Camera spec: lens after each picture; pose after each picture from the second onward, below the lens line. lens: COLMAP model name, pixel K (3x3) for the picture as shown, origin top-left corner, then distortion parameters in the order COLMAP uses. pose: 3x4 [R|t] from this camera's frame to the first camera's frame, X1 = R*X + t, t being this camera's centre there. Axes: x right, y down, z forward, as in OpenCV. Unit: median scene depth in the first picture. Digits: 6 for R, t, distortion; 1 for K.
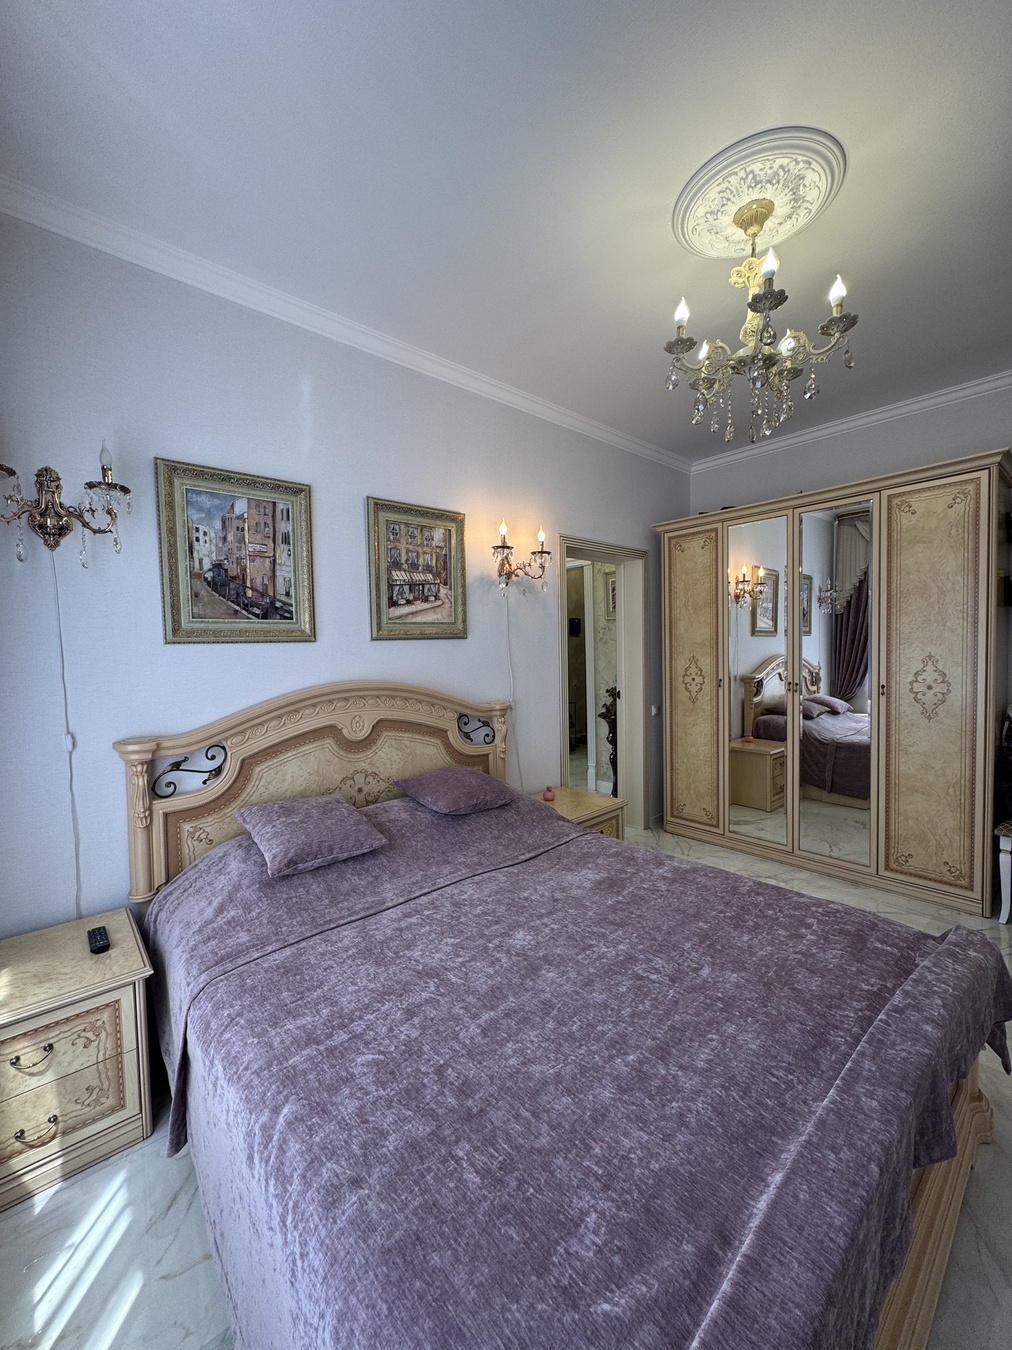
lens RADIAL K [[537.7, 0, 506.0], [0, 537.7, 674.4], [0, 0, 1]] dist [-0.003484, 0.000931]
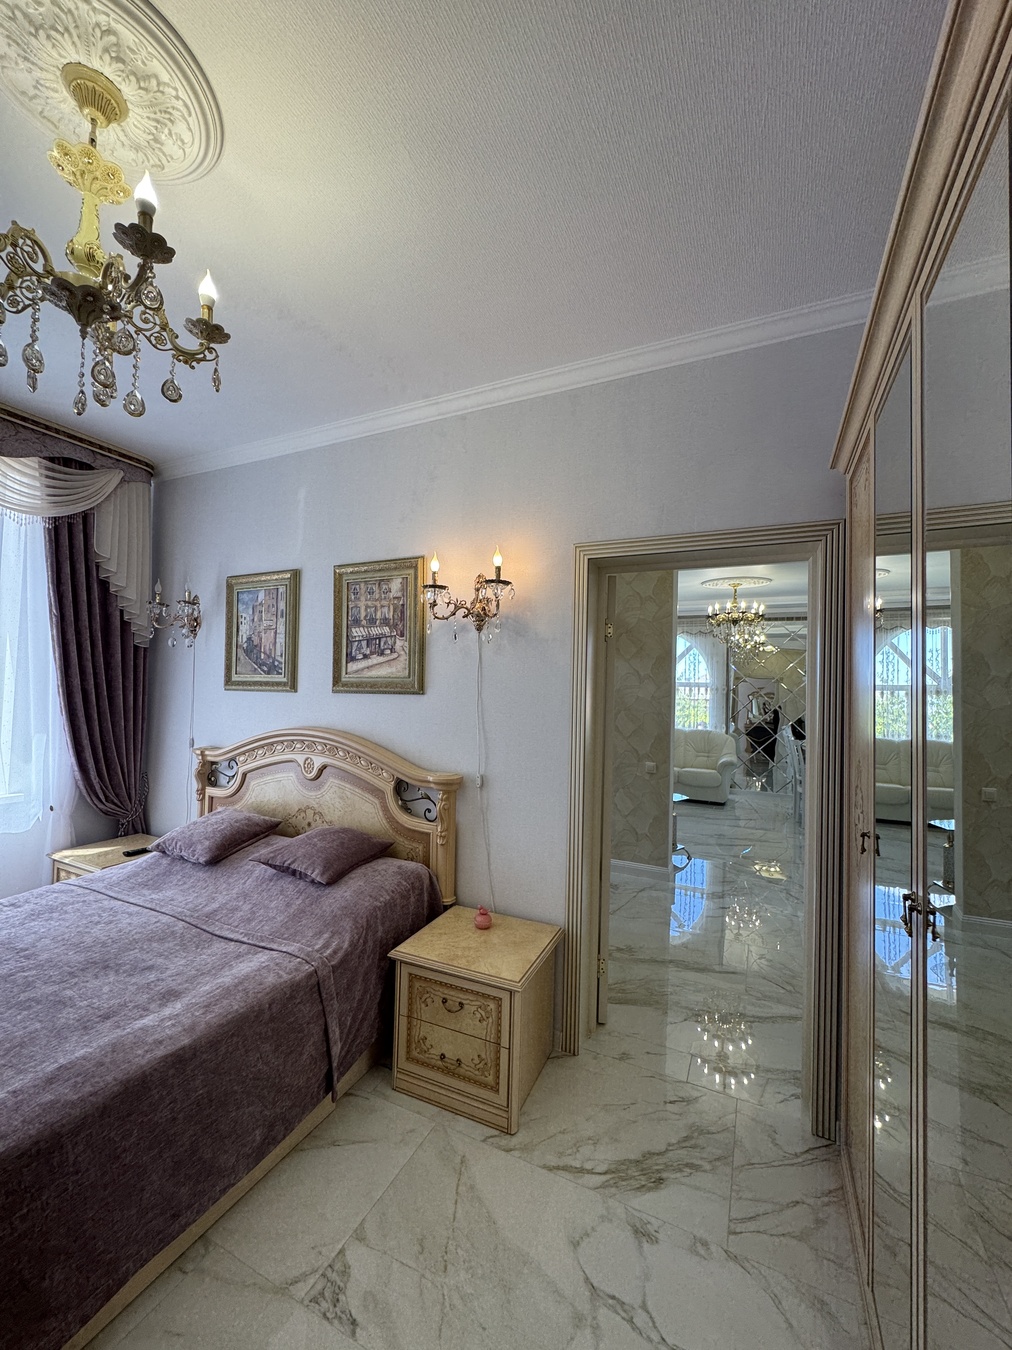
lens RADIAL K [[537.7, 0, 506.0], [0, 537.7, 674.4], [0, 0, 1]] dist [-0.003484, 0.000931]
pose [[0.388586, 0.002298, -0.921410, 0.870585], [-0.079574, 0.996345, -0.031074, -0.090541], [0.917970, 0.085395, 0.387348, 0.856002]]
